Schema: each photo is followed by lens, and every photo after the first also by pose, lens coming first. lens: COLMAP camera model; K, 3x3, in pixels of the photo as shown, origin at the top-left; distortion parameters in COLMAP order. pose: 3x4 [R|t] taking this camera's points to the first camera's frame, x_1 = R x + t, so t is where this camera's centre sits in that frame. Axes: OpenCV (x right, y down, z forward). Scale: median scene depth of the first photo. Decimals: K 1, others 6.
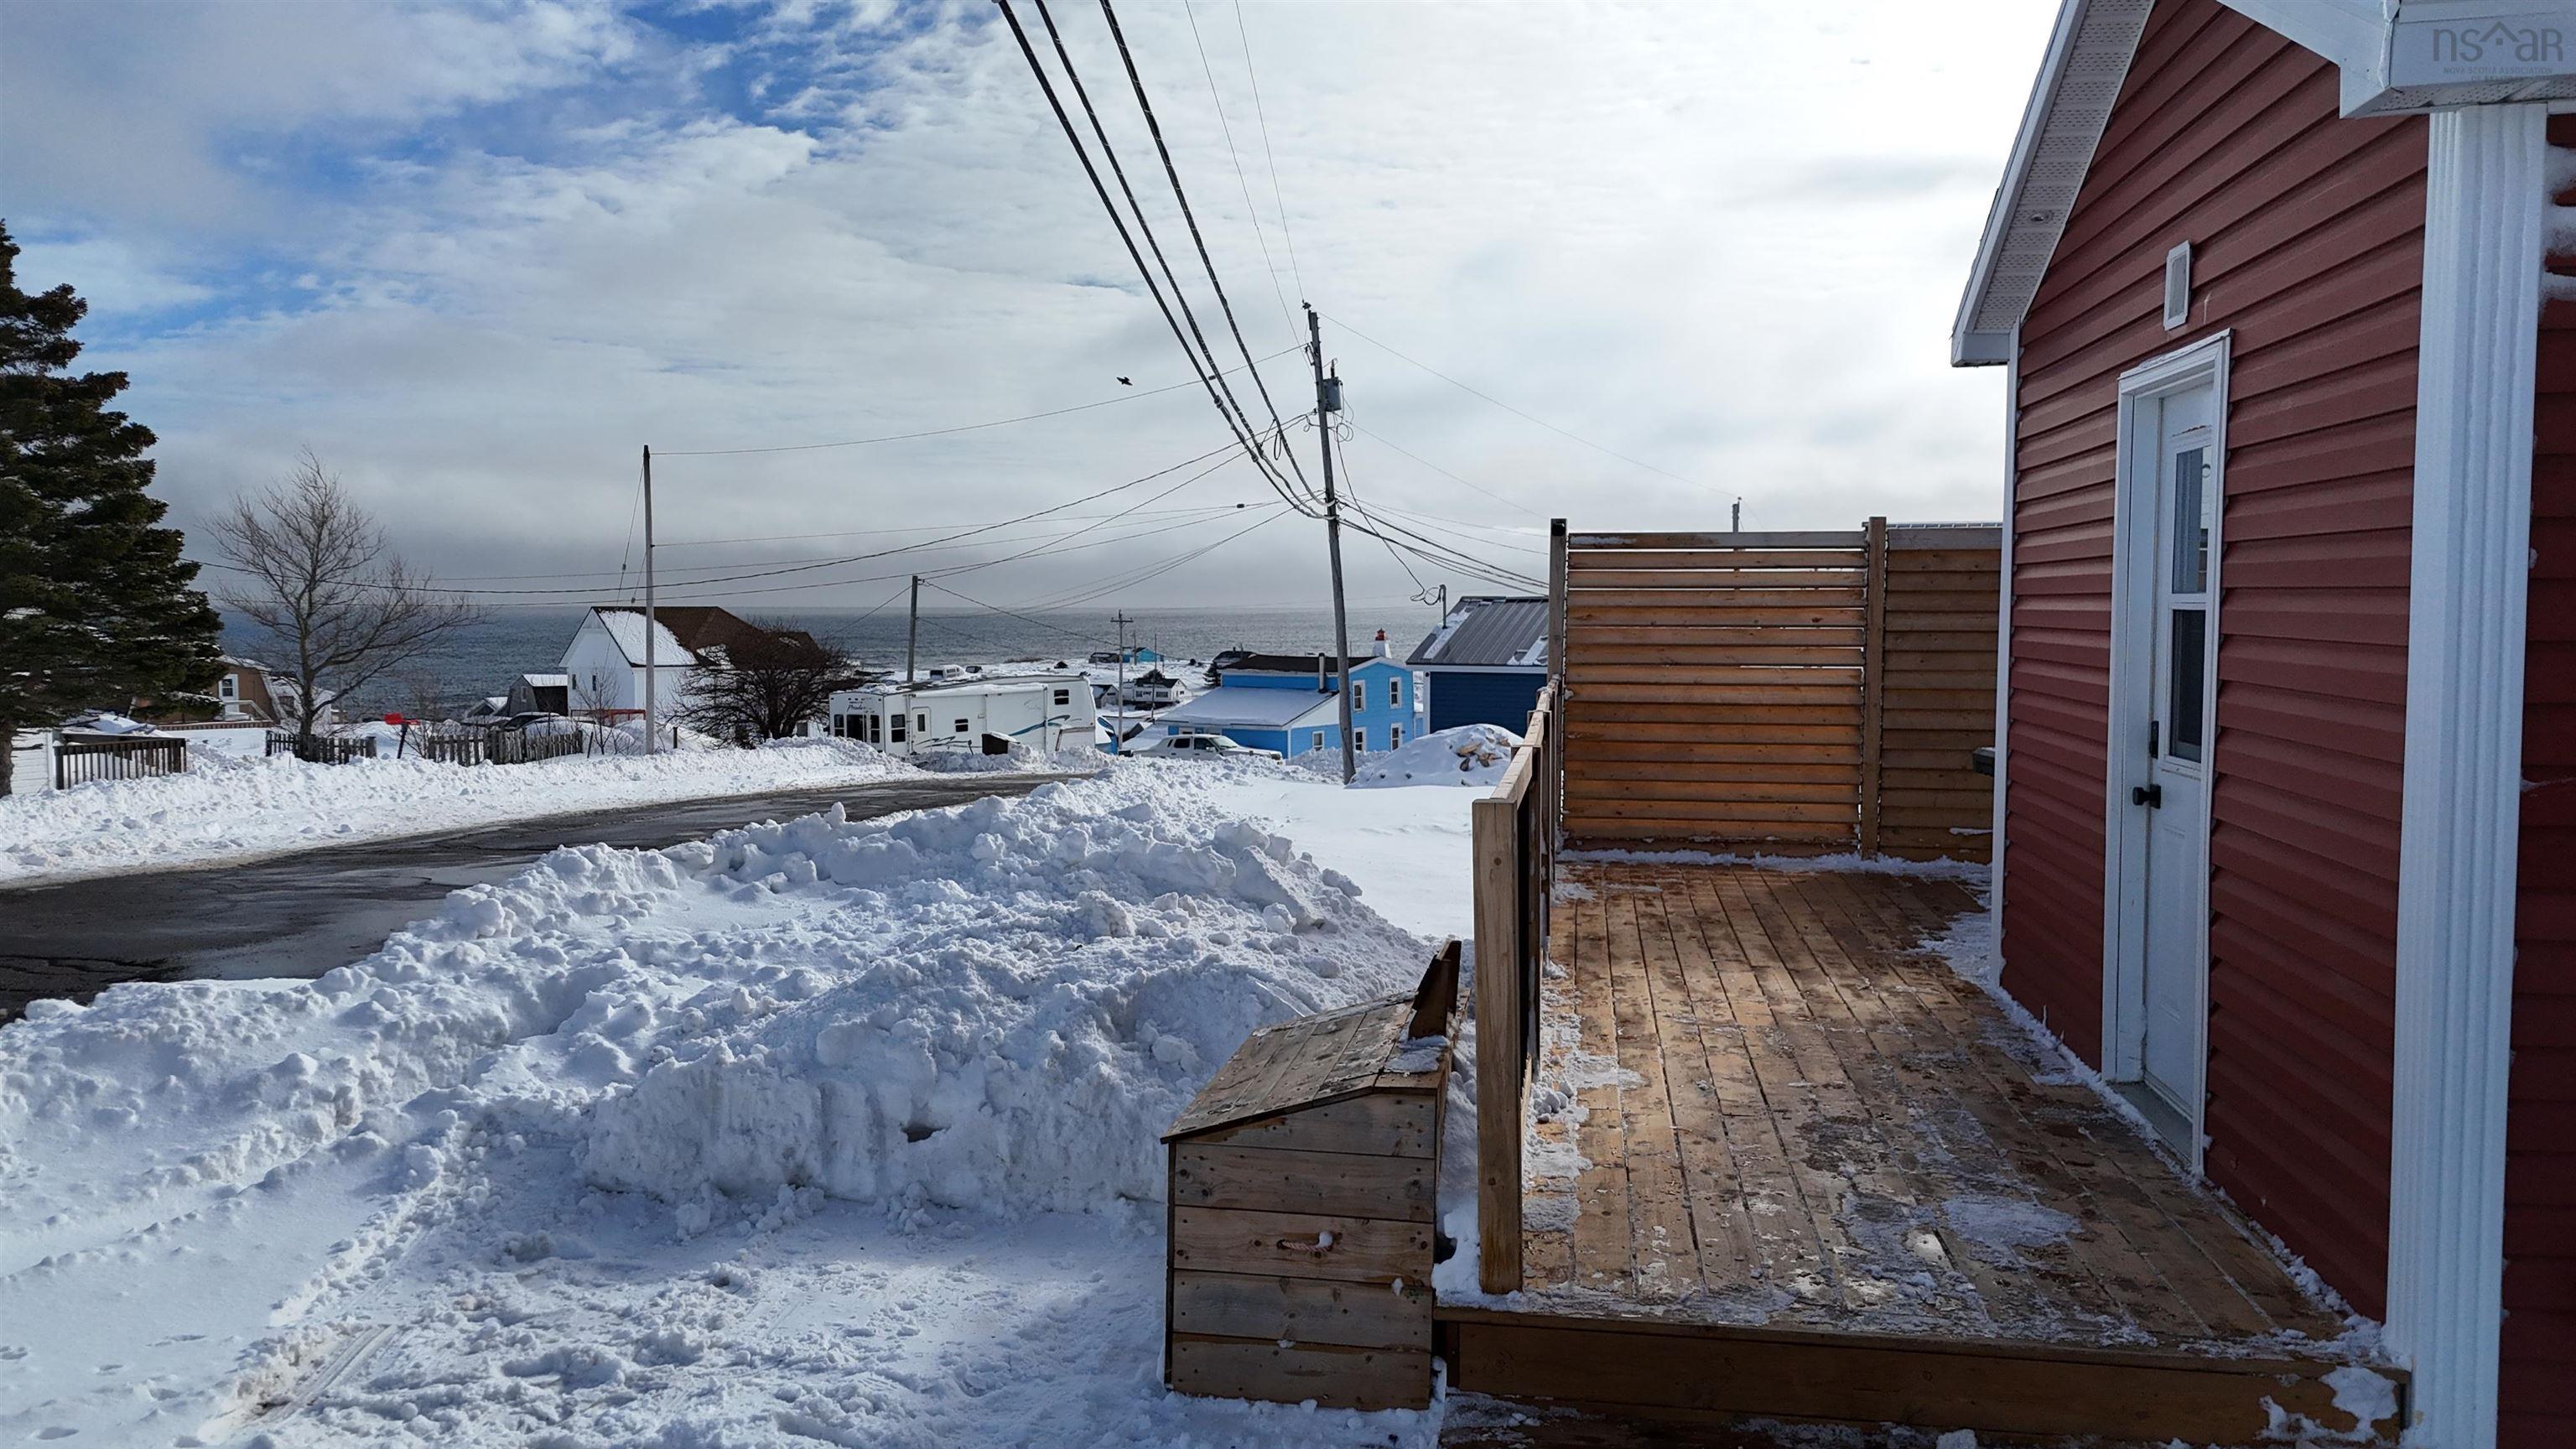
lens RADIAL K [[1849.5, 0, 1309.3], [0, 1849.5, 723.7], [0, 0, 1]] dist [0.063835, -0.047385]
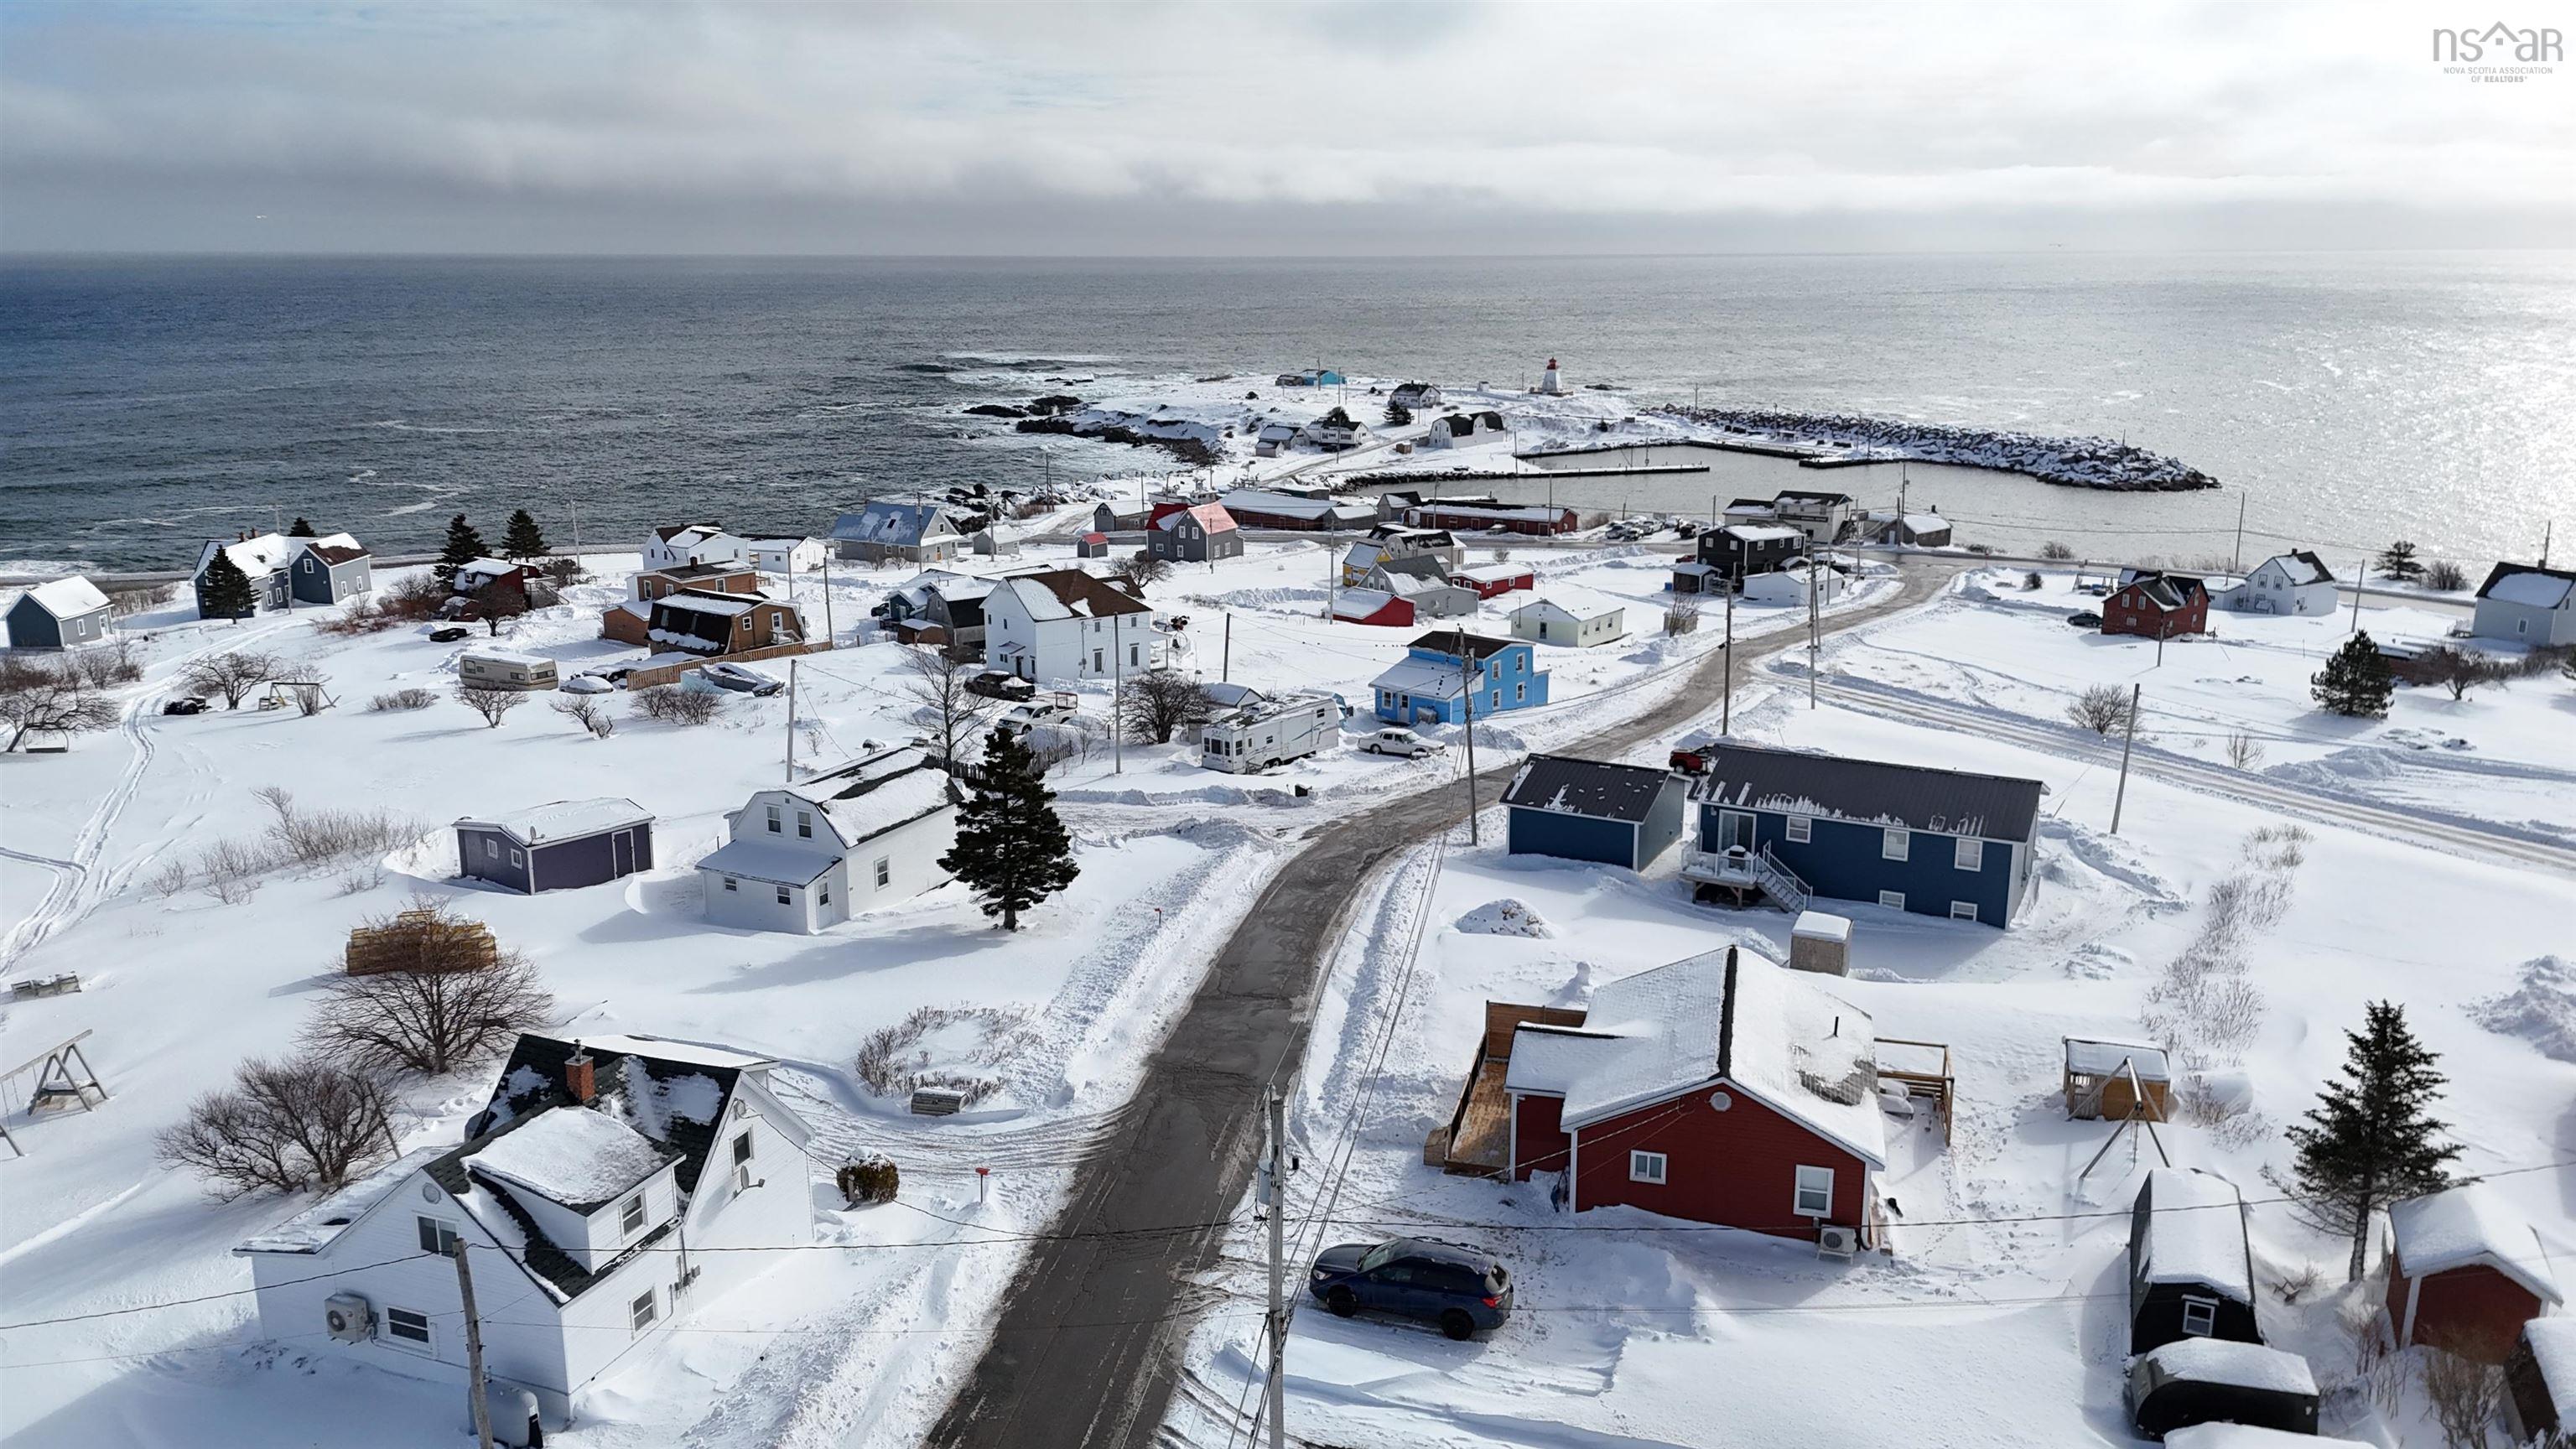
lens RADIAL K [[1849.5, 0, 1280.2], [0, 1849.5, 728.1], [0, 0, 1]] dist [0.063835, -0.047385]
pose [[0.994059, 0.034657, -0.103180, 0.012970], [-0.015185, 0.982841, 0.183830, -1.617671], [0.107780, -0.181171, 0.977528, -3.525726]]
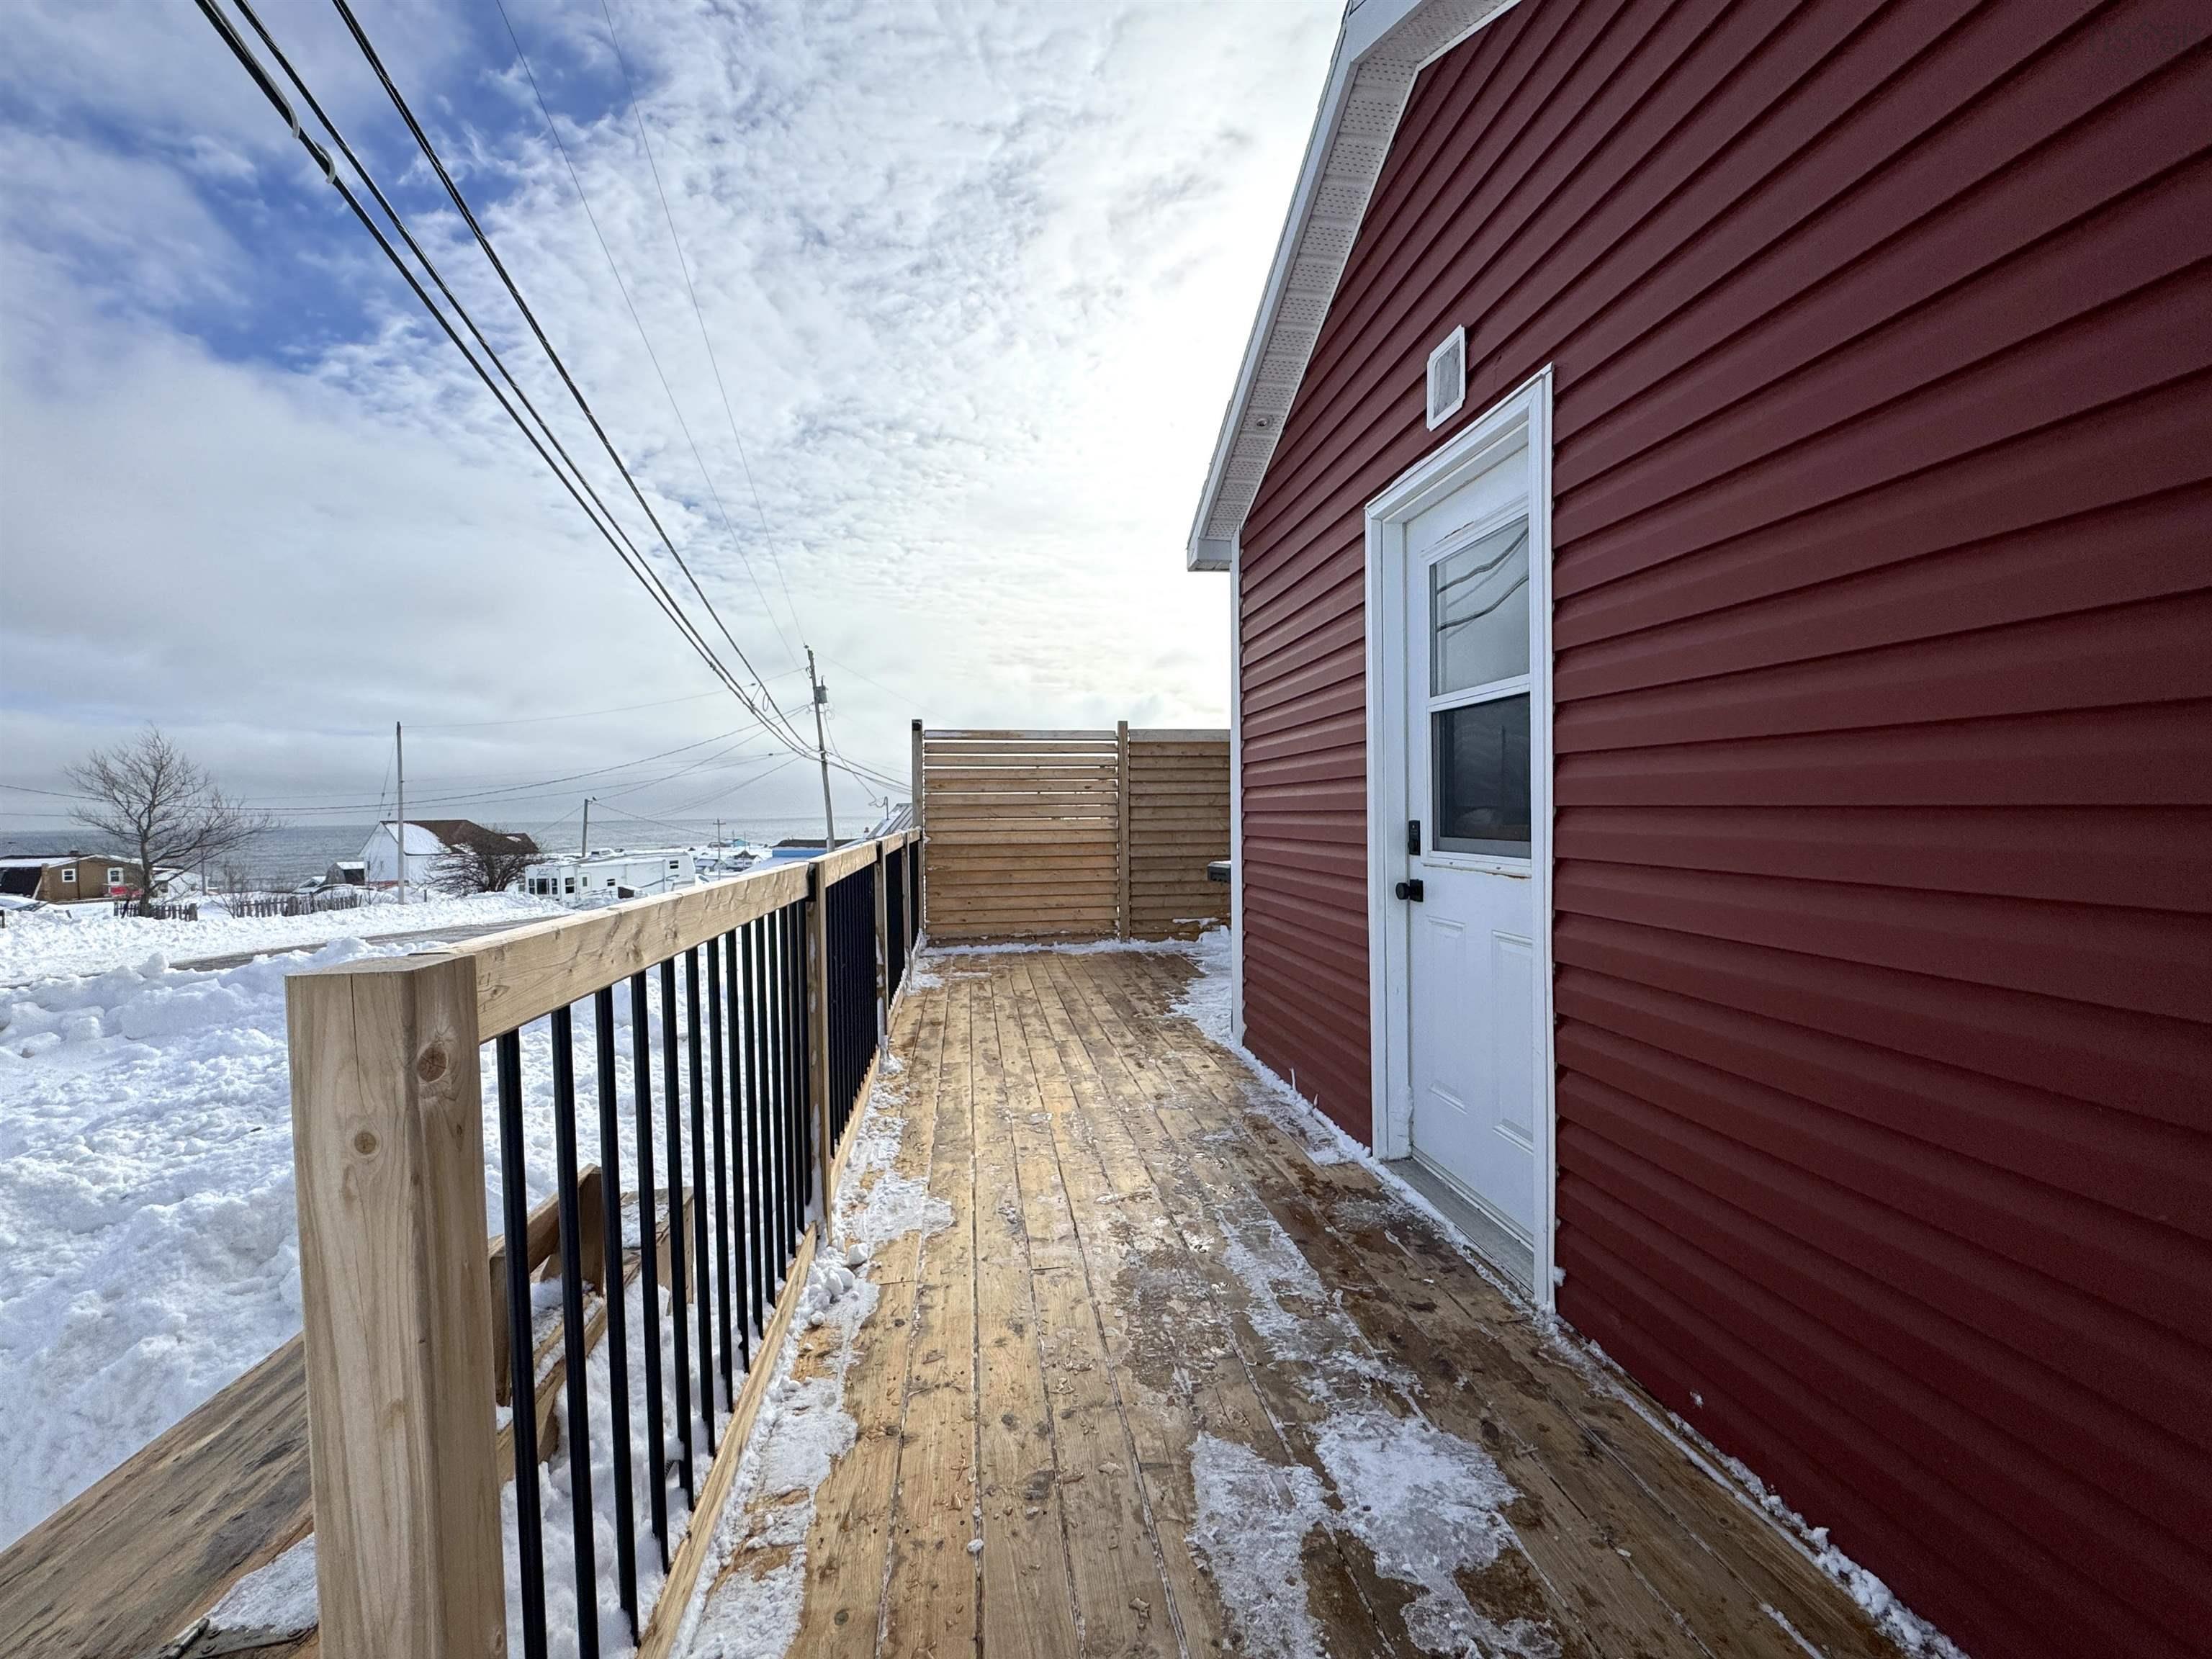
lens RADIAL K [[890.2, 0, 1095.3], [0, 890.2, 830.3], [0, 0, 1]] dist [-0.004416, 0.000268]
pose [[0.958831, -0.020369, 0.283247, 0.069341], [0.033569, 0.998561, -0.041826, 0.009992], [-0.281987, 0.049612, 0.958135, 0.294029]]
